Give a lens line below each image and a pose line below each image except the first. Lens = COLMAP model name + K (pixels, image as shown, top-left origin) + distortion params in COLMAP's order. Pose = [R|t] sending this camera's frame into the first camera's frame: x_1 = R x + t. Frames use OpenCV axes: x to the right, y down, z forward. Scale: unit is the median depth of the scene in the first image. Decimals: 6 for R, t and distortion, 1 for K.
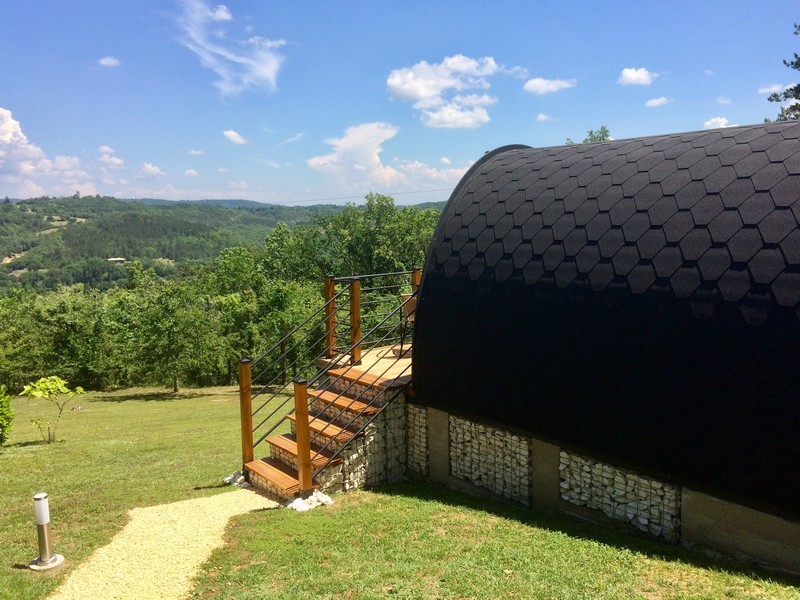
lens RADIAL K [[693.1, 0, 400.0], [0, 693.1, 300.0], [0, 0, 1]] dist [-0.002719, -0.007210]
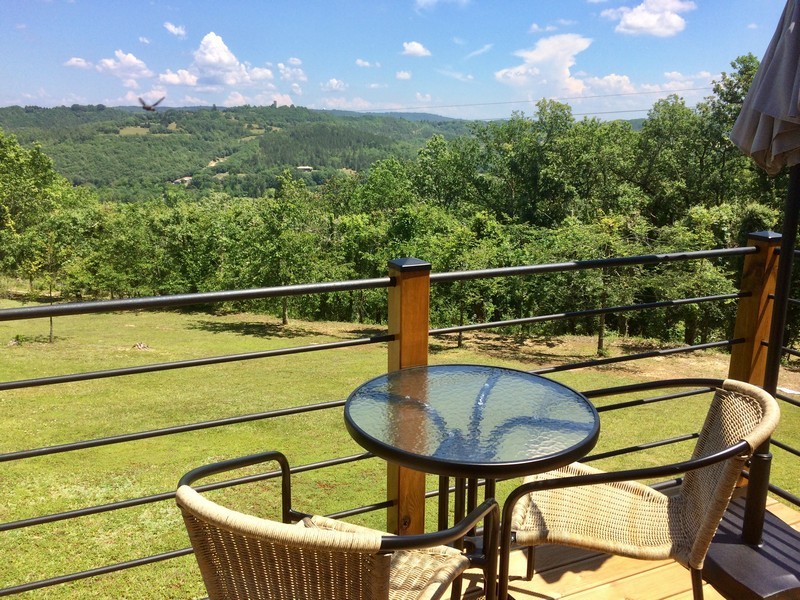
lens RADIAL K [[678.7, 0, 388.0], [0, 678.7, 299.1], [0, 0, 1]] dist [0.006510, -0.008840]
pose [[0.961342, 0.095510, -0.258263, 0.010881], [-0.063784, 0.989648, 0.128565, -0.010311], [0.267868, -0.107122, 0.957482, 0.141863]]
